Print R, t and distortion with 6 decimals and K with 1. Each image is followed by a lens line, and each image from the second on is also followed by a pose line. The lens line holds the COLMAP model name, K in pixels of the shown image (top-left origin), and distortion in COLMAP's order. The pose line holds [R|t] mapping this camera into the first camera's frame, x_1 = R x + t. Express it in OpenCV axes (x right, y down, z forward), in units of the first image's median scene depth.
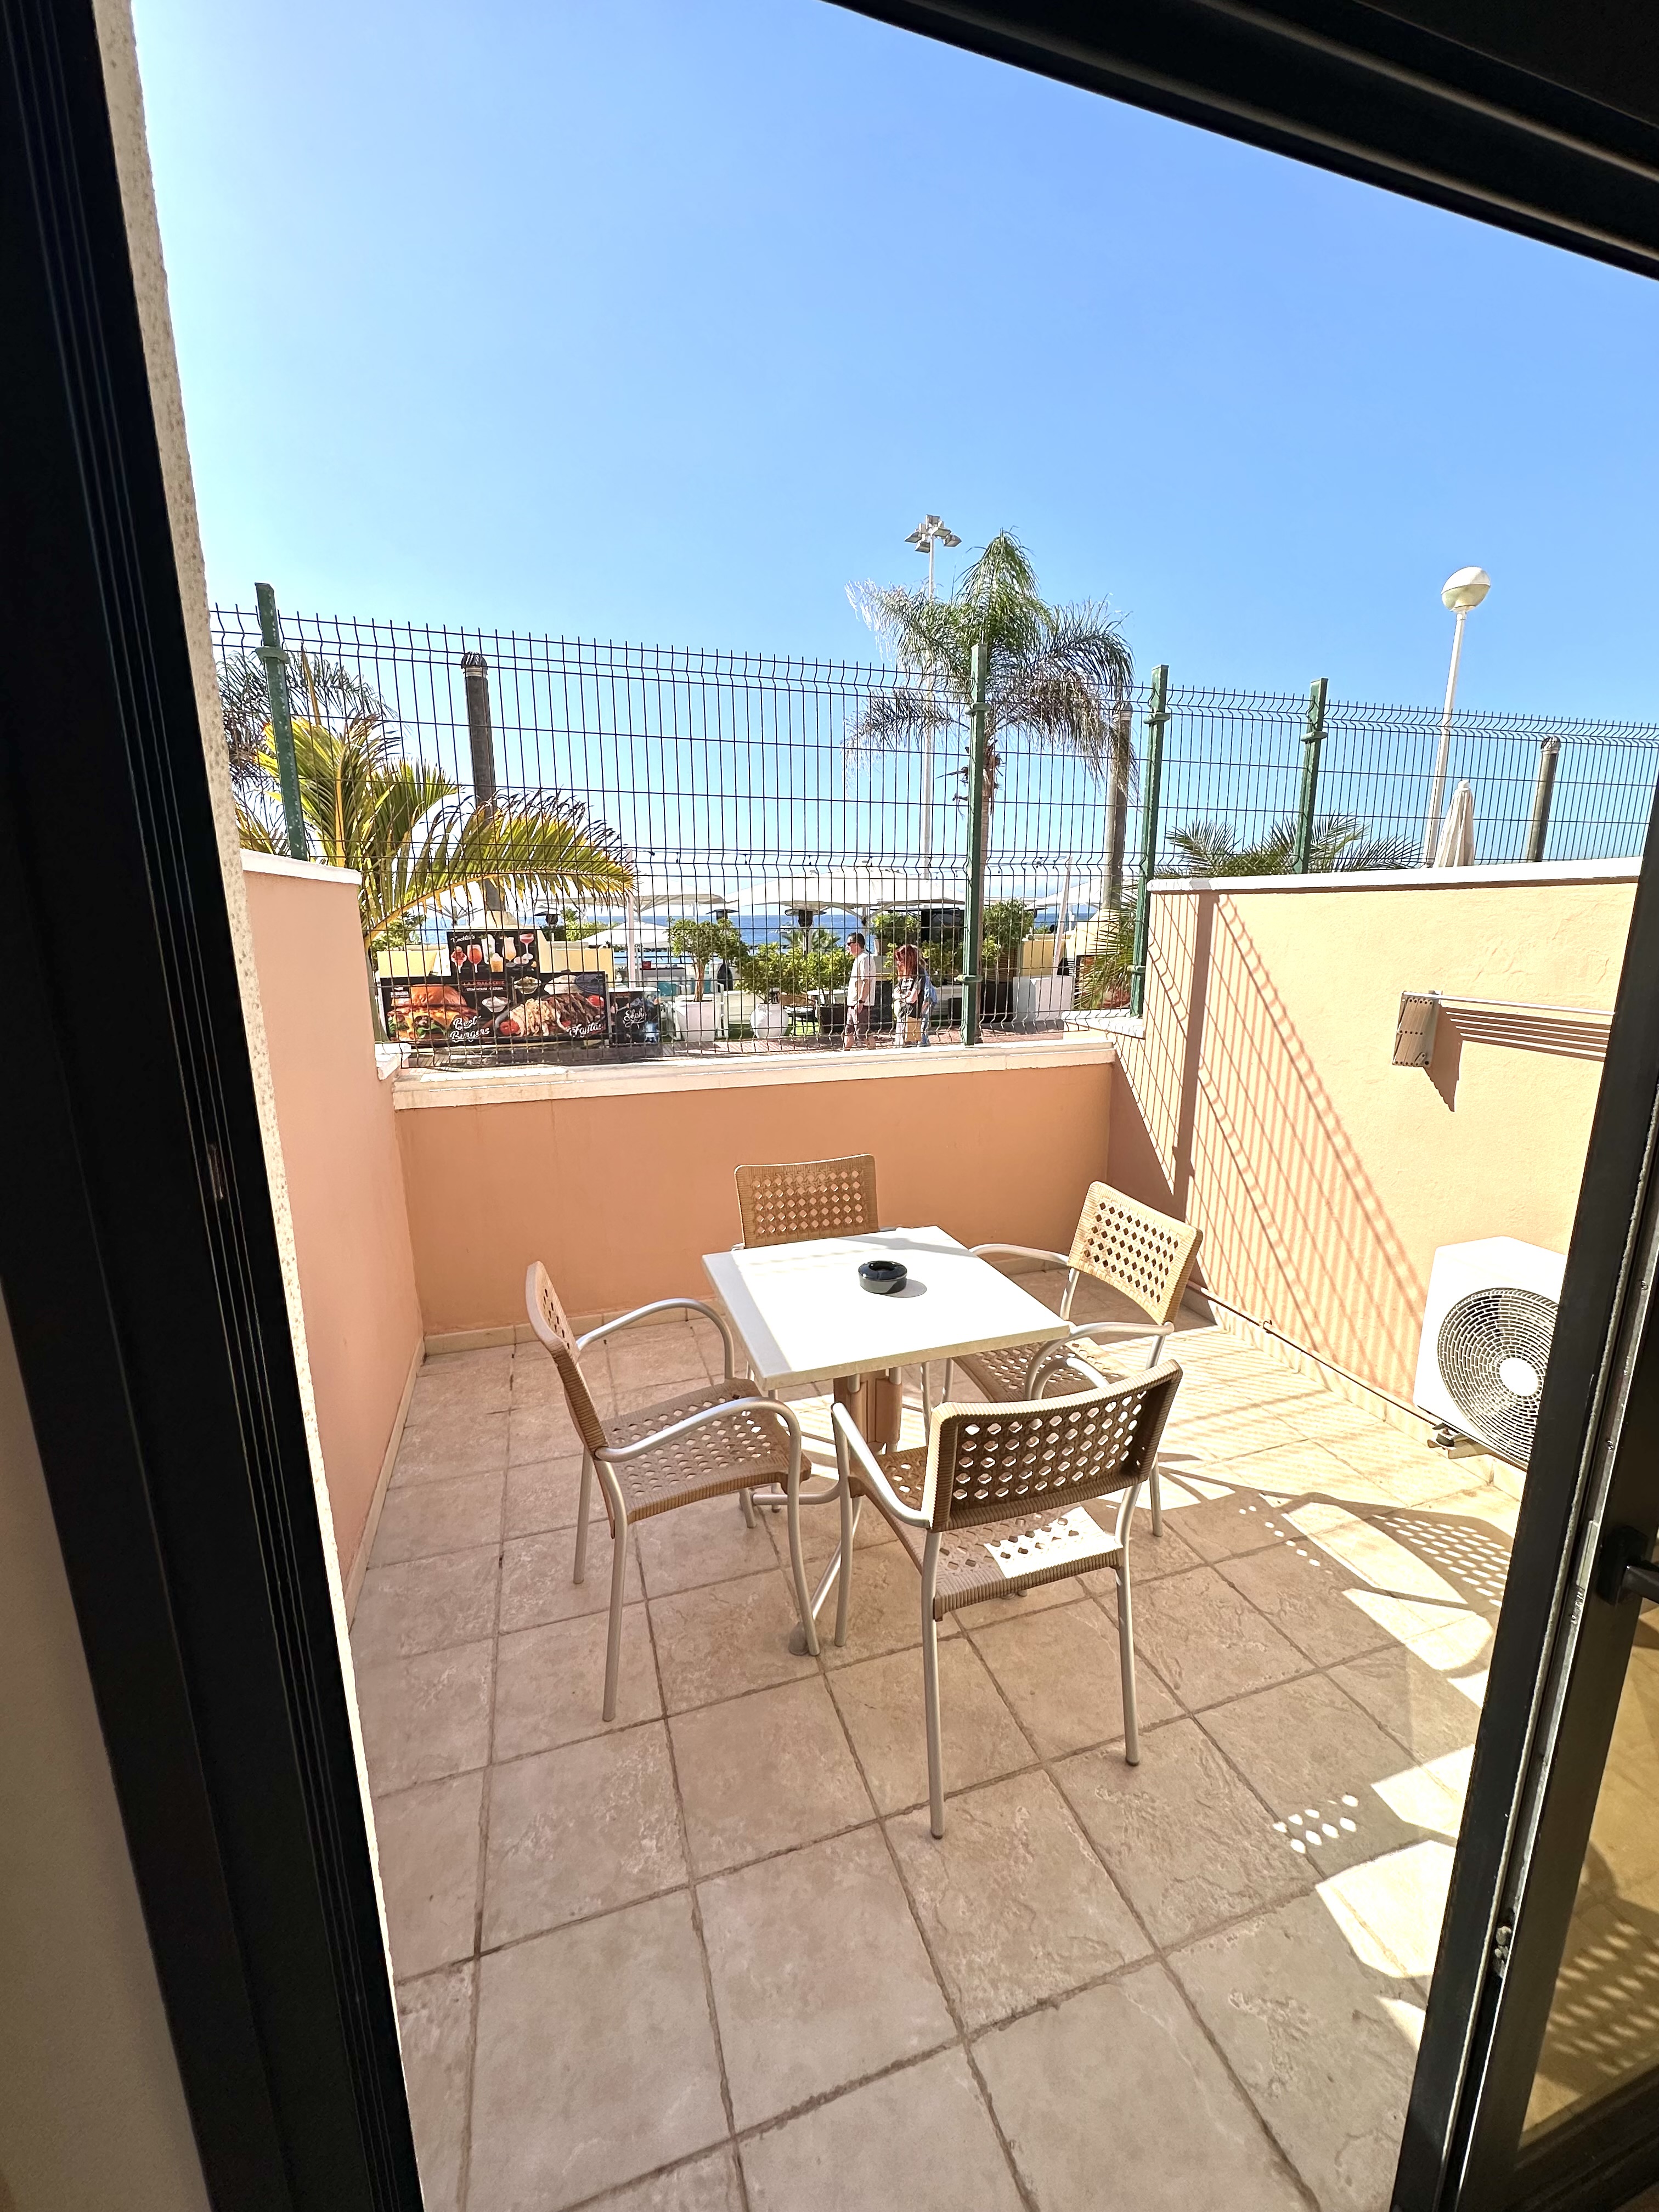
lens RADIAL K [[880.2, 0, 832.0], [0, 880.2, 1097.6], [0, 0, 1]] dist [0.006899, -0.000010]
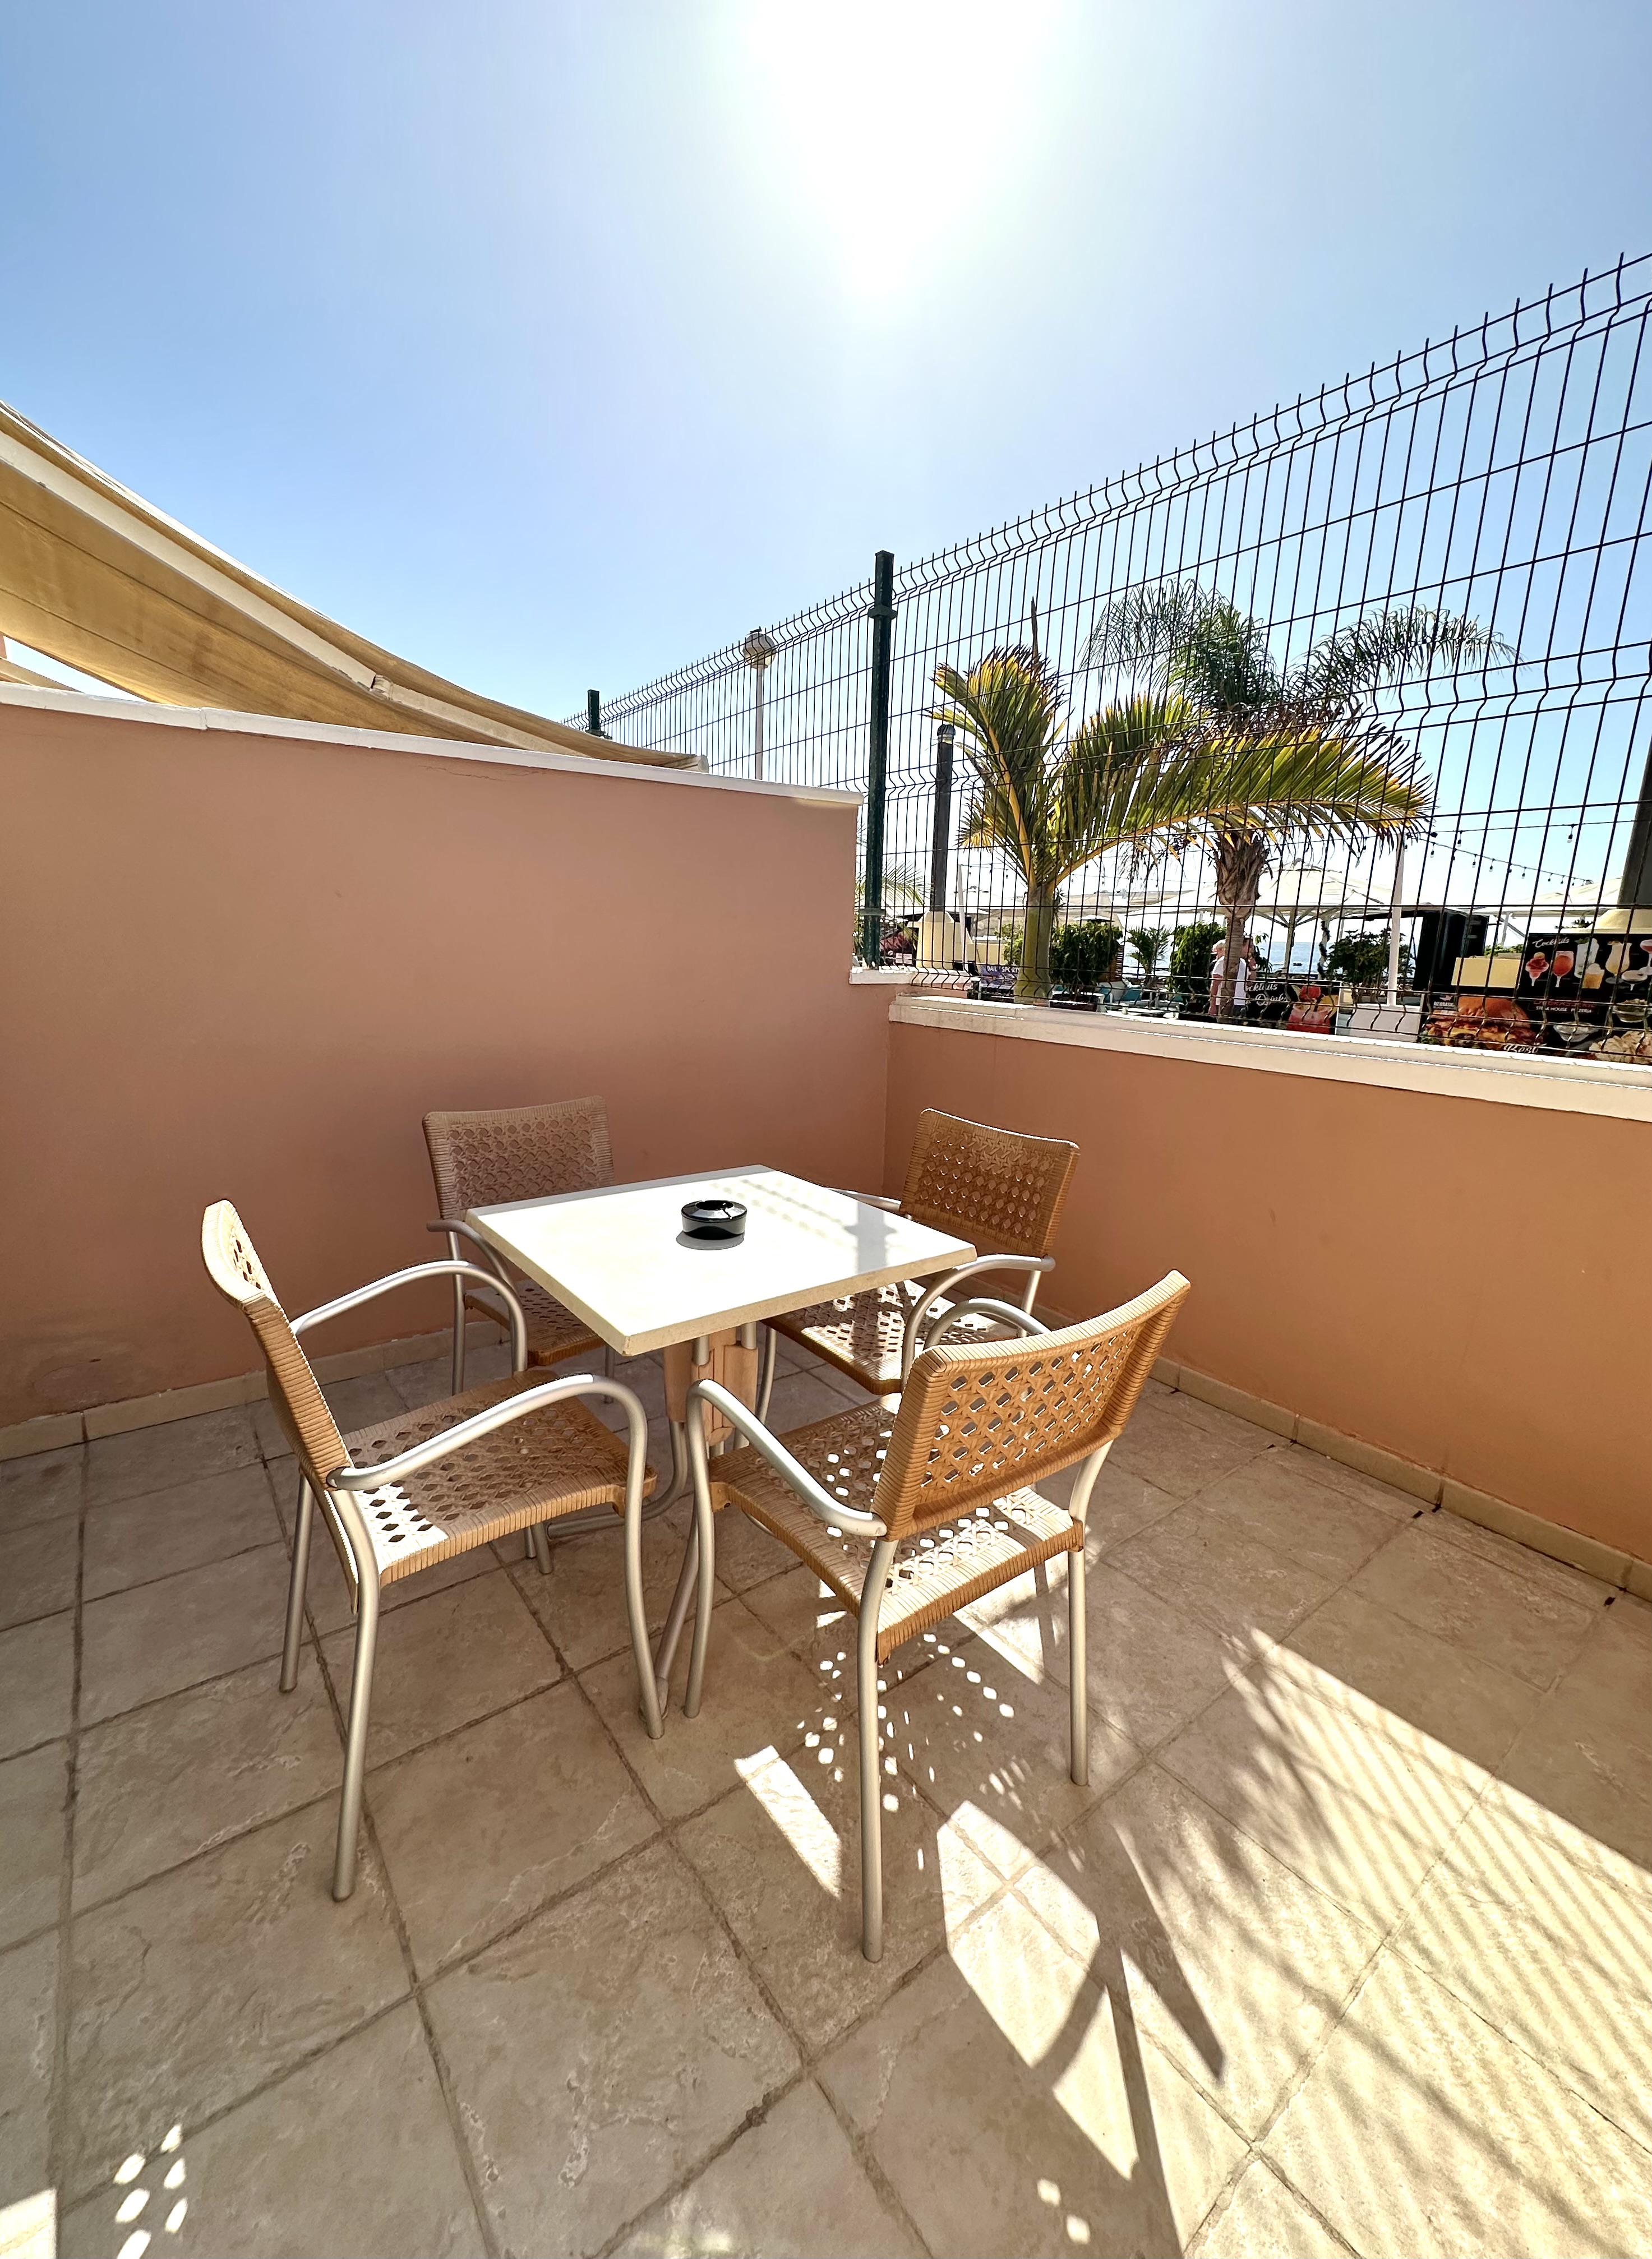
lens RADIAL K [[908.0, 0, 826.0], [0, 908.0, 1129.5], [0, 0, 1]] dist [0.000047, 0.001060]
pose [[0.326951, 0.209791, -0.921461, 0.715543], [-0.212875, 0.966339, 0.144476, -0.002663], [0.920754, 0.148919, 0.360605, 0.726708]]
